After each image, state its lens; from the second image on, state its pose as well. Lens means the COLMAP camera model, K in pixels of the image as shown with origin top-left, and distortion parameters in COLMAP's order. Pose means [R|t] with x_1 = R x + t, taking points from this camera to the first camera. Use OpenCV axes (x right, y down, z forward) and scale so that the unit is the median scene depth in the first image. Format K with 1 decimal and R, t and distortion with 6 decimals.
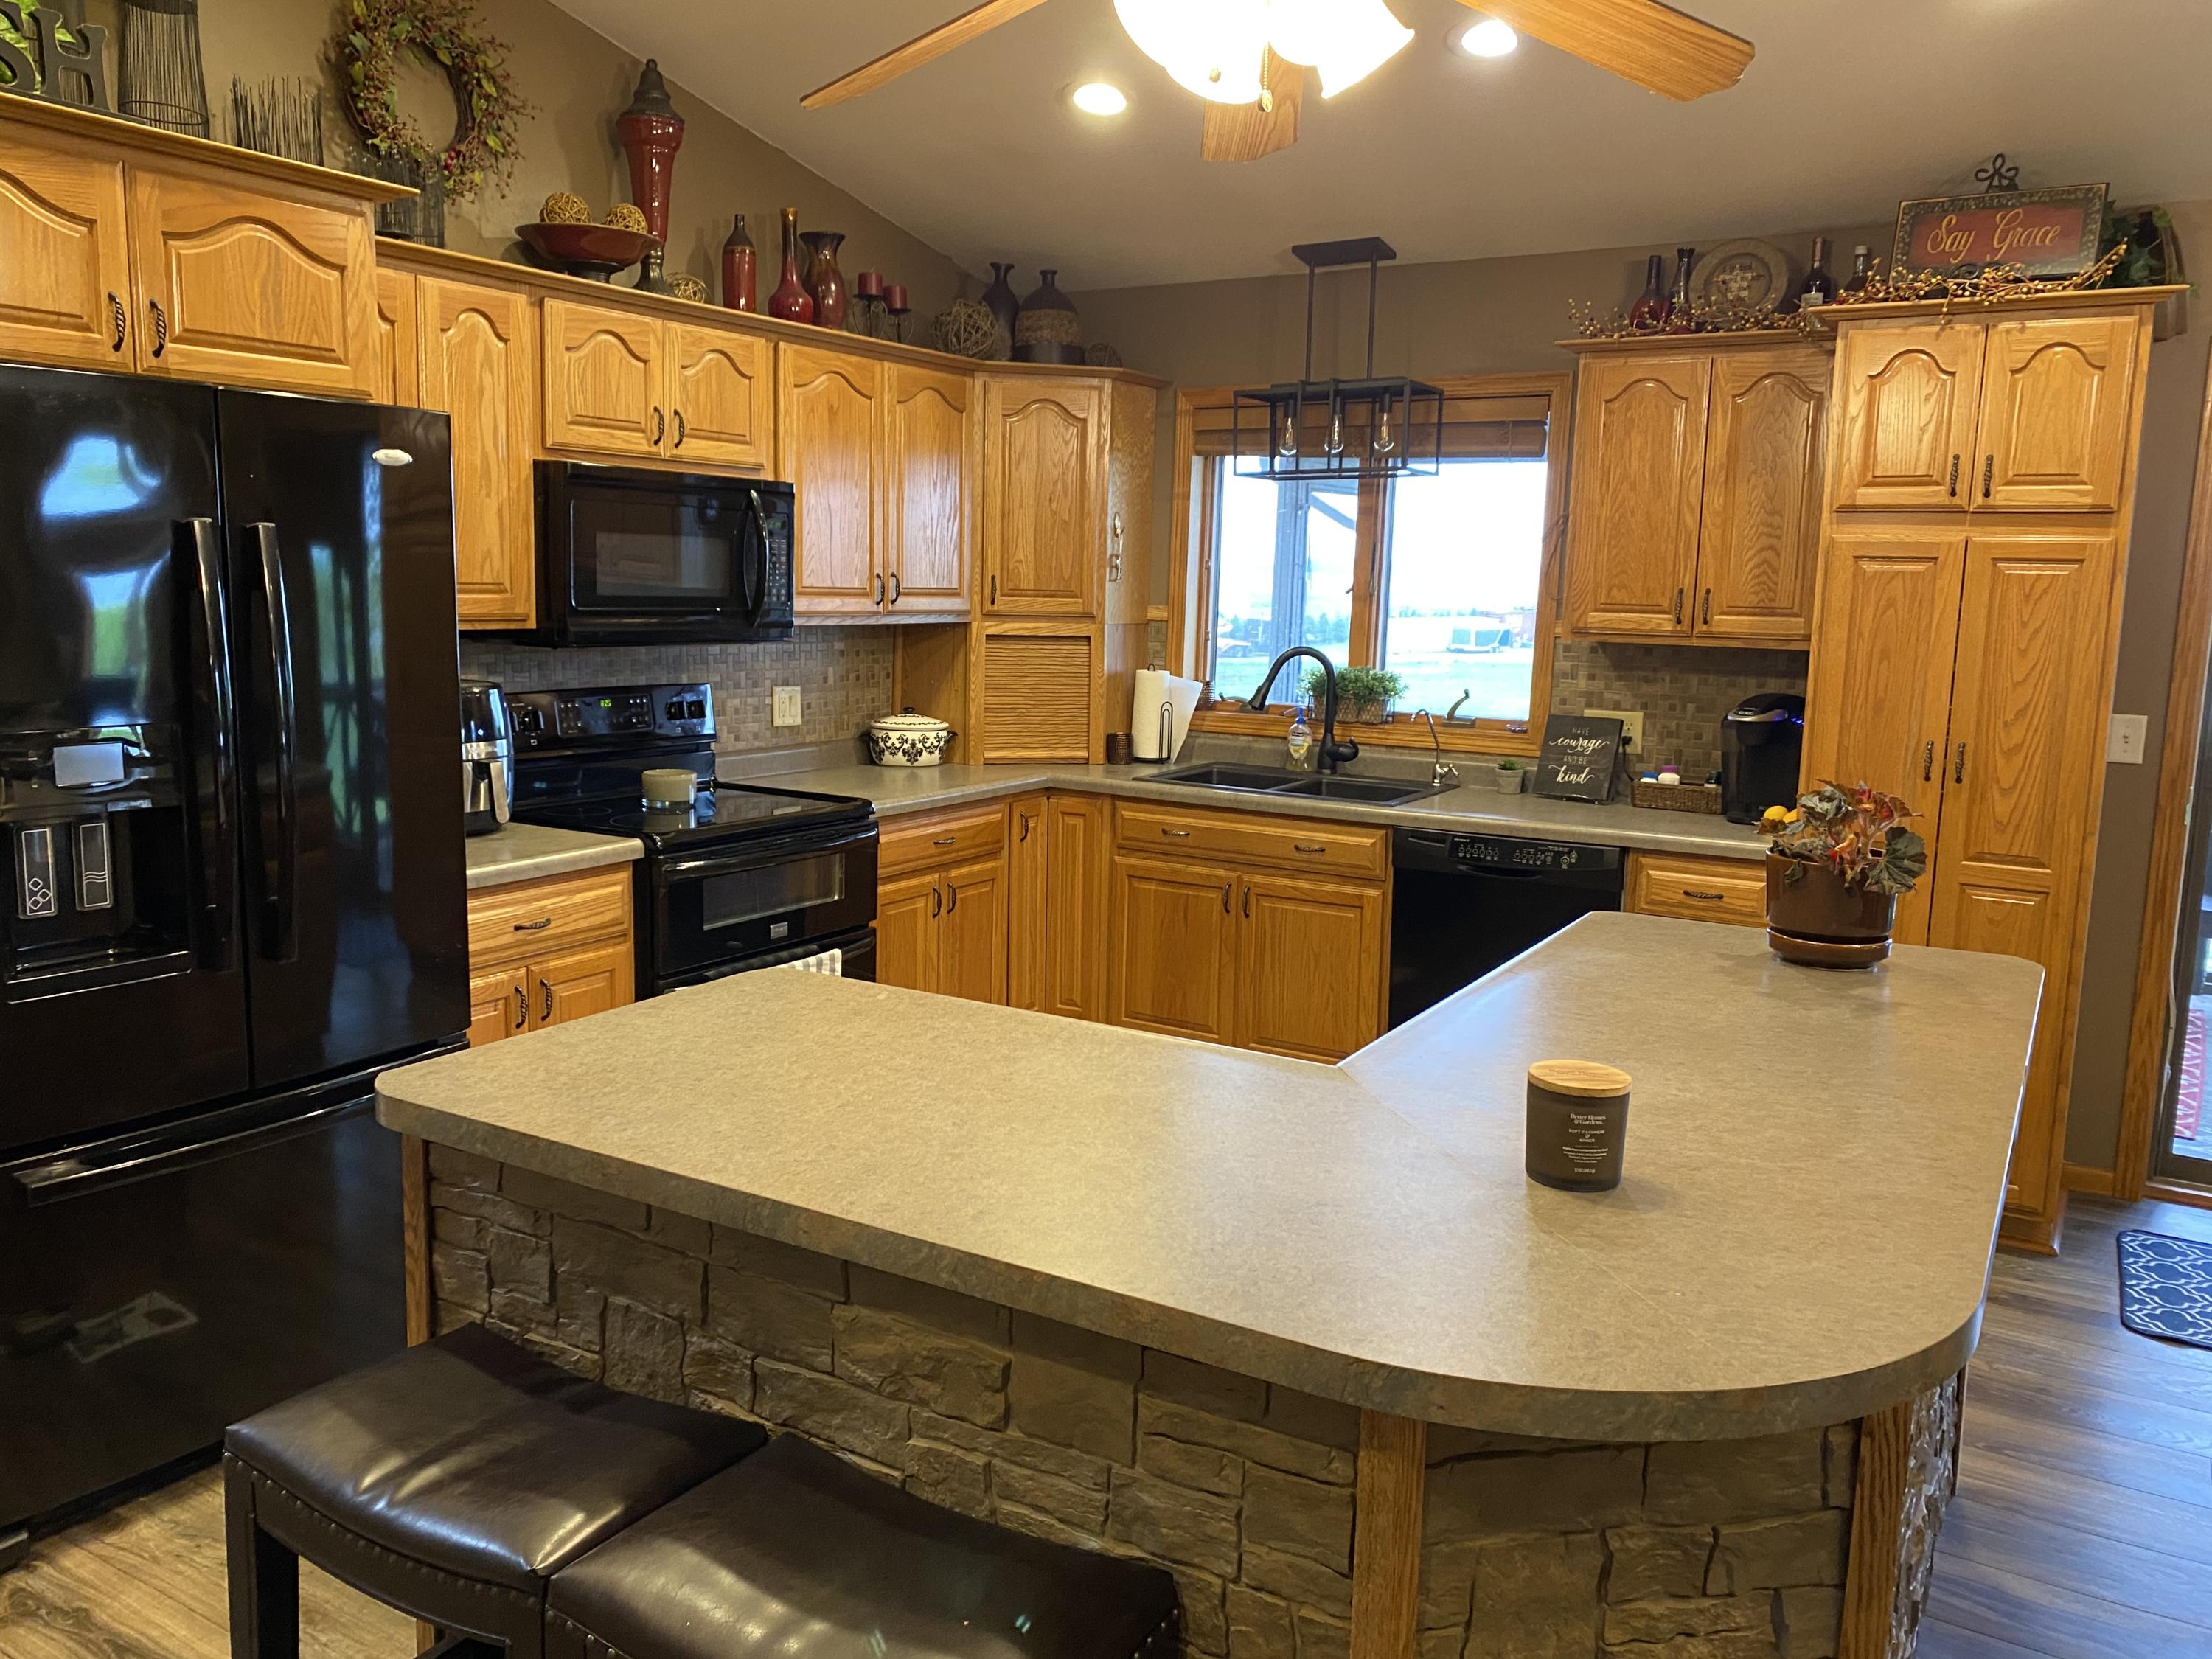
lens RADIAL K [[1665.5, 0, 1095.3], [0, 1665.5, 829.9], [0, 0, 1]] dist [0.027691, -0.041154]
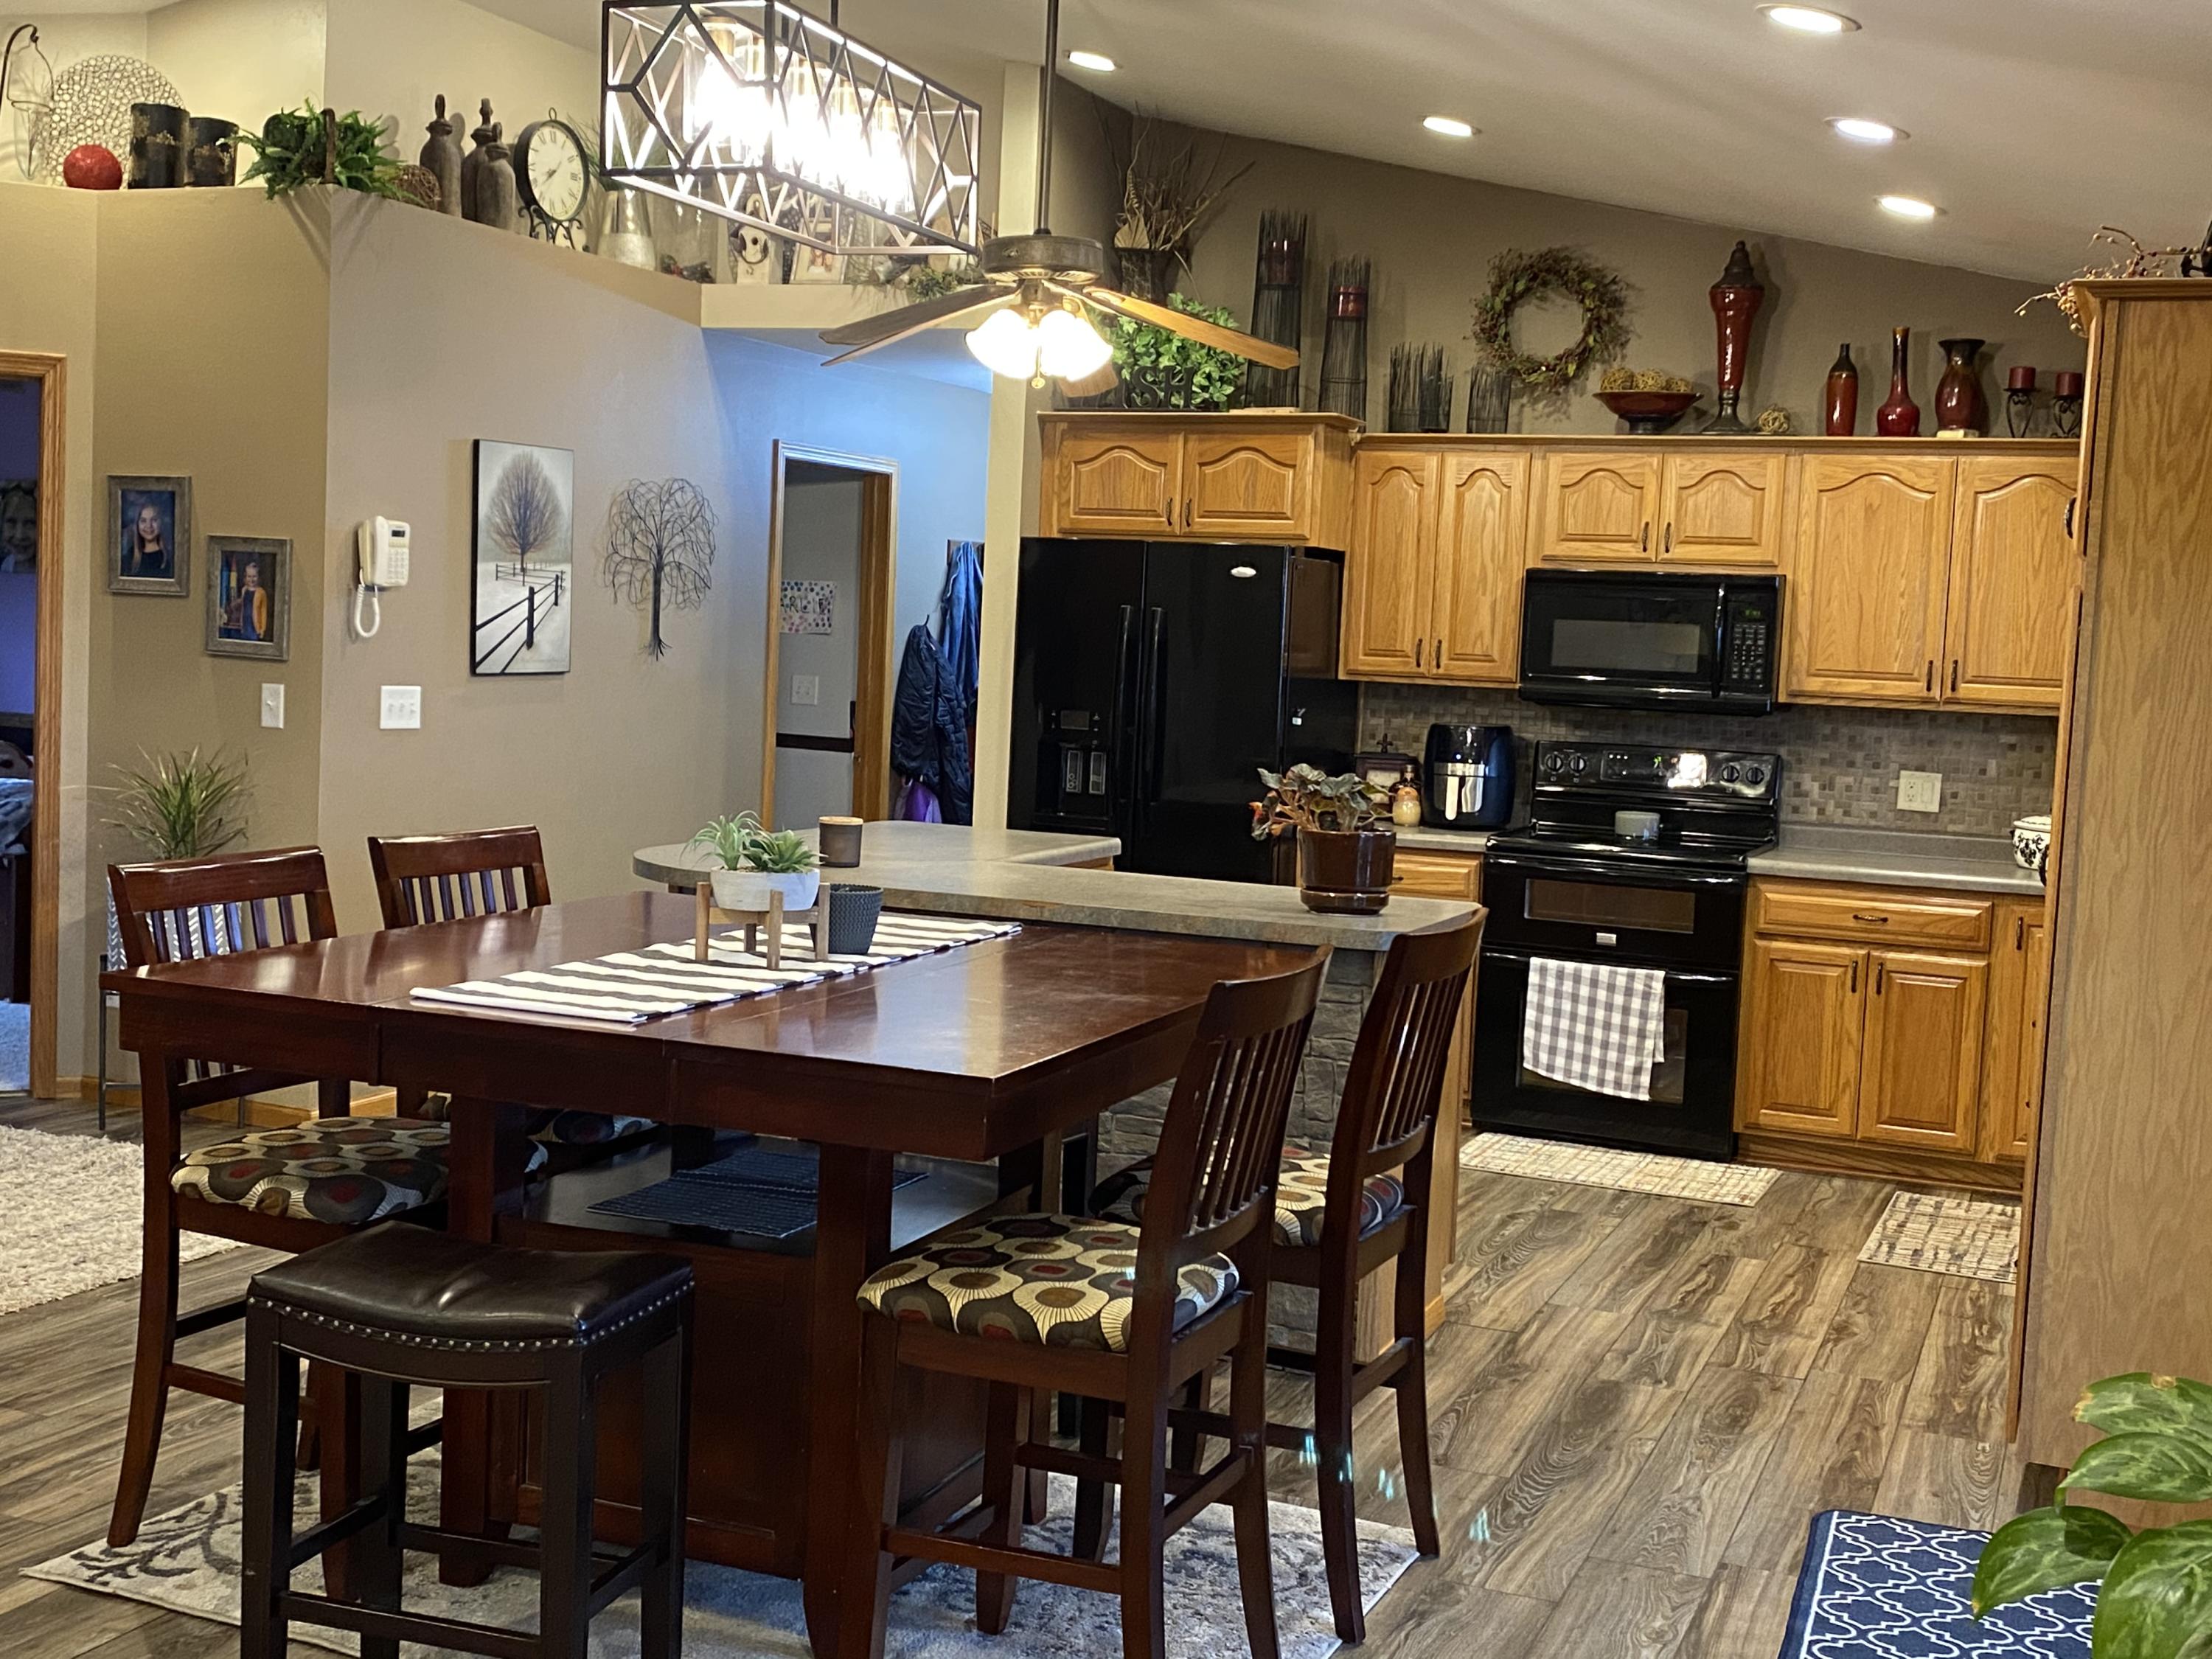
lens RADIAL K [[2413.4, 0, 1077.3], [0, 2413.4, 809.0], [0, 0, 1]] dist [0.084107, 0.000000]
pose [[0.155949, 0.062061, -0.985813, 1.444817], [-0.190660, 0.981147, 0.031606, -0.014891], [0.969190, 0.183026, 0.164842, 0.306036]]
